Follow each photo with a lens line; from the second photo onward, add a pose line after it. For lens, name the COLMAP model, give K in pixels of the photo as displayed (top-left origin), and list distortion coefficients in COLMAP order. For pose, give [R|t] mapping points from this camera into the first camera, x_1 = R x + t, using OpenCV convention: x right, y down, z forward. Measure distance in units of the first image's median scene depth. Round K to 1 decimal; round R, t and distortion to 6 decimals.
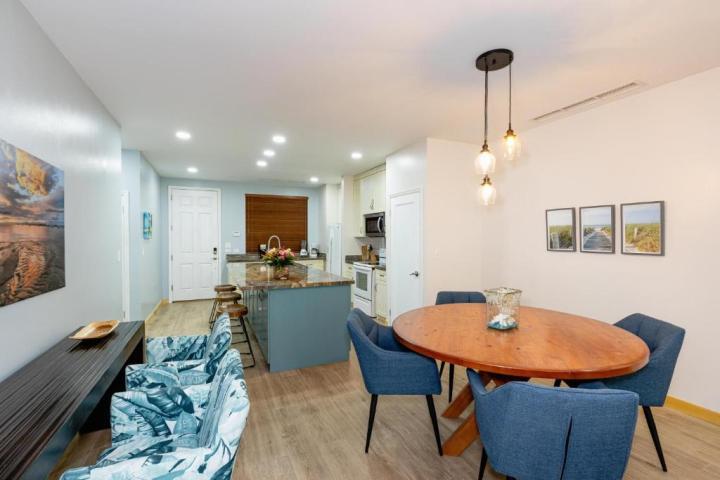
lens RADIAL K [[332.6, 0, 359.5], [0, 332.6, 238.7], [0, 0, 1]] dist [-0.002627, -0.000247]
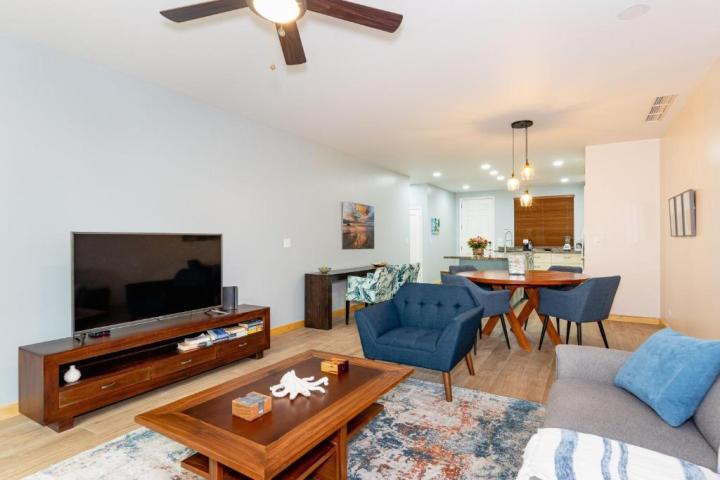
lens RADIAL K [[381.1, 0, 362.6], [0, 381.1, 238.8], [0, 0, 1]] dist [-0.002435, -0.000657]
pose [[0.571225, -0.004287, -0.820782, 1.615481], [-0.002439, 0.999973, -0.006920, 0.085510], [0.820790, 0.005955, 0.571199, -0.863786]]
